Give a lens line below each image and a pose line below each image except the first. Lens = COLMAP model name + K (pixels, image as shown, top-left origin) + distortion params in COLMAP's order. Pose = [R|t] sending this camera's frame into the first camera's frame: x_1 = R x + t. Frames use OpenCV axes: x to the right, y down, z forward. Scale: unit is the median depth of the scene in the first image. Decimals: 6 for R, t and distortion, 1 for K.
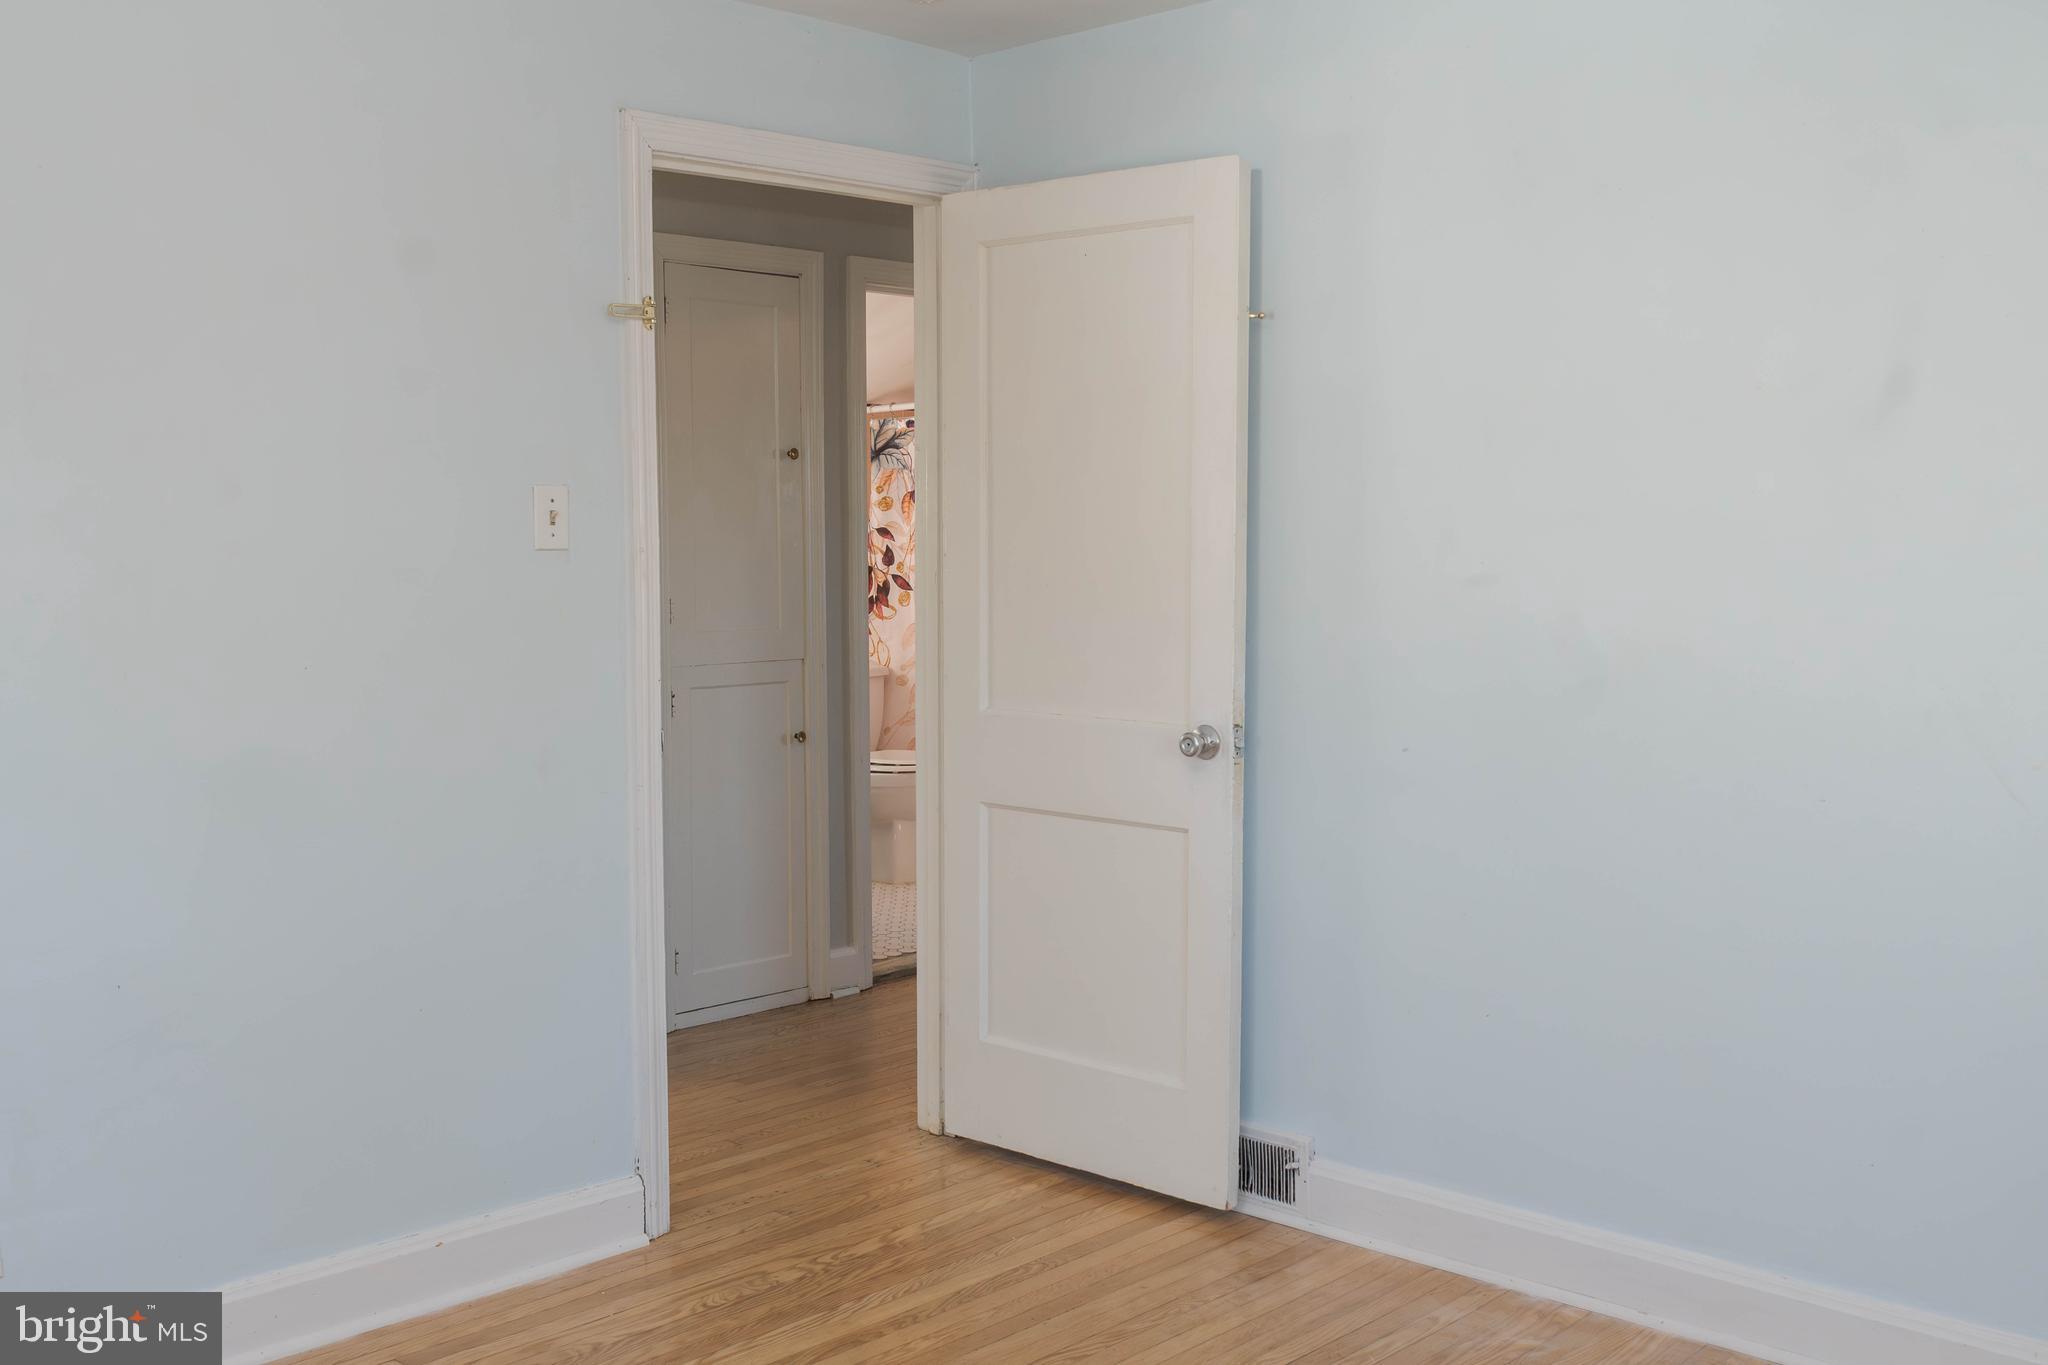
lens RADIAL K [[2066.0, 0, 1024.4], [0, 2066.0, 682.9], [0, 0, 1]] dist [0.047504, 0.000000]
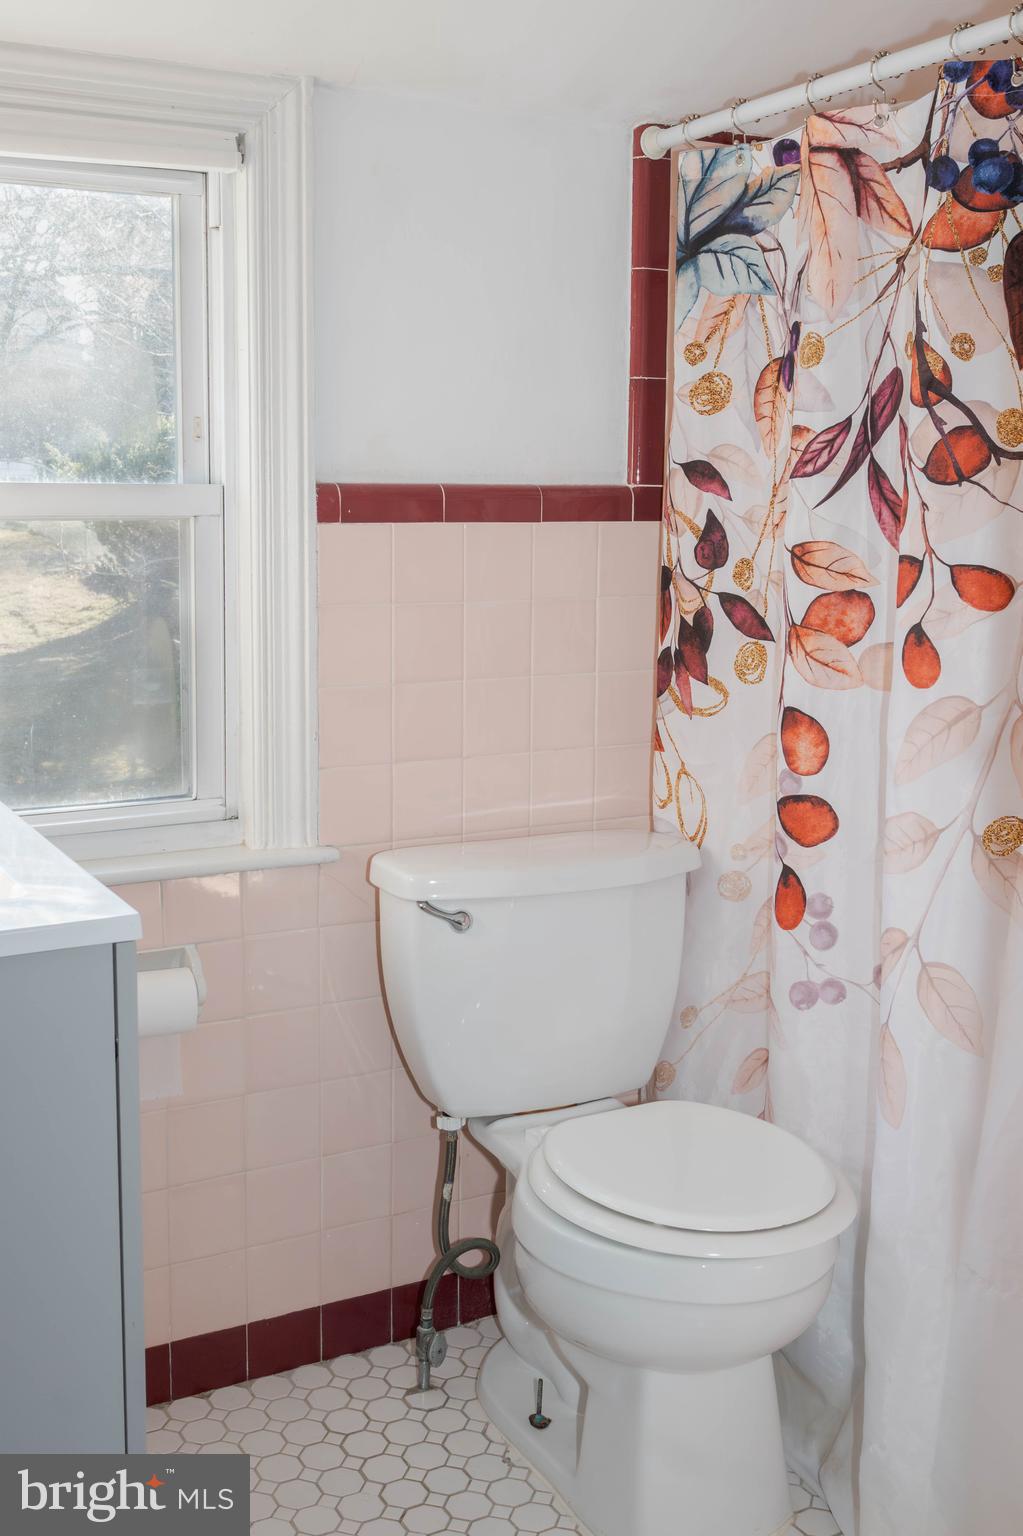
lens RADIAL K [[1879.2, 0, 509.9], [0, 1879.2, 766.8], [0, 0, 1]] dist [0.019971, 0.000000]
pose [[0.966040, 0.052121, -0.253082, -0.015118], [-0.032128, 0.996073, 0.082503, -0.048272], [0.256389, -0.071570, 0.963920, 0.674316]]
